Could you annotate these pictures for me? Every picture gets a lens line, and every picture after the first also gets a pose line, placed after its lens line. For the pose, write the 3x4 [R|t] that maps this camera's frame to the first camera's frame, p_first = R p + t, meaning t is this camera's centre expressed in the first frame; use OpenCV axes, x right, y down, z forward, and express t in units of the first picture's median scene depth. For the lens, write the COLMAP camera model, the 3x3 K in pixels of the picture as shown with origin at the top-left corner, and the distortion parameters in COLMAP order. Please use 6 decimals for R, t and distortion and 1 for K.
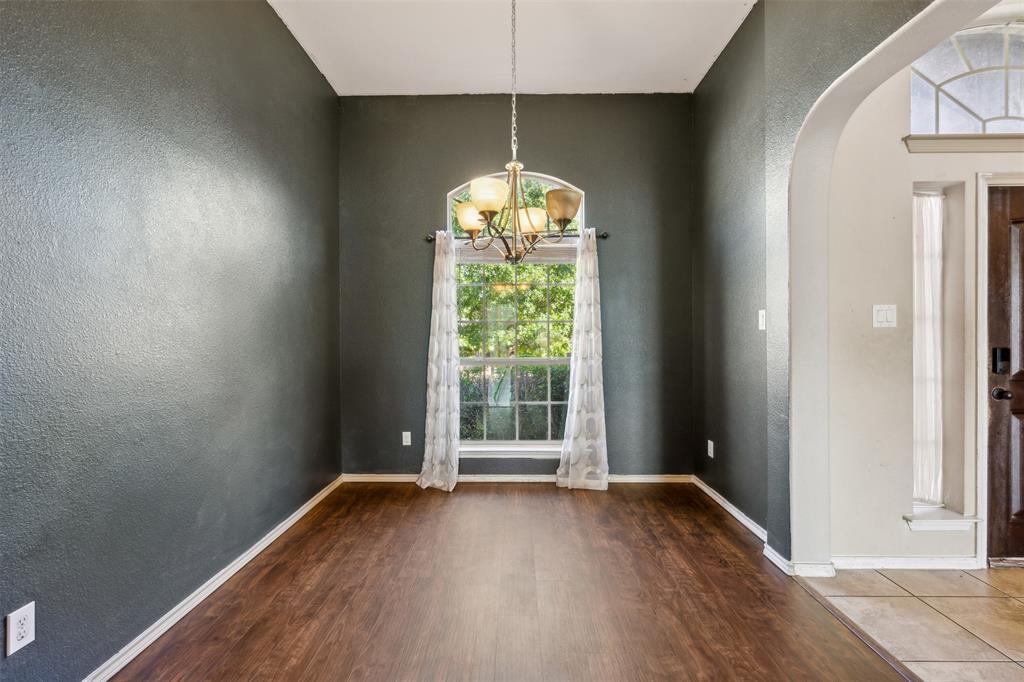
lens RADIAL K [[478.2, 0, 509.6], [0, 478.2, 335.9], [0, 0, 1]] dist [-0.003220, -0.000124]
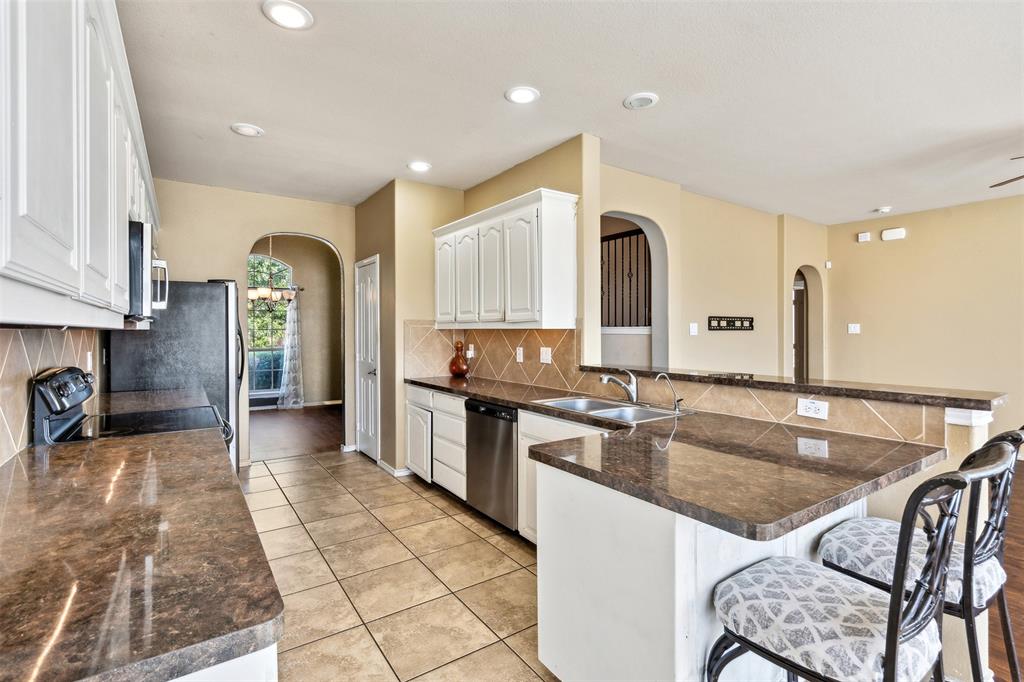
lens RADIAL K [[478.2, 0, 513.9], [0, 478.2, 337.0], [0, 0, 1]] dist [-0.003220, -0.000124]
pose [[0.827050, -0.000047, 0.562129, -0.209654], [0.006092, 0.999942, -0.008880, 0.028482], [-0.562096, 0.010769, 0.827002, -1.247676]]
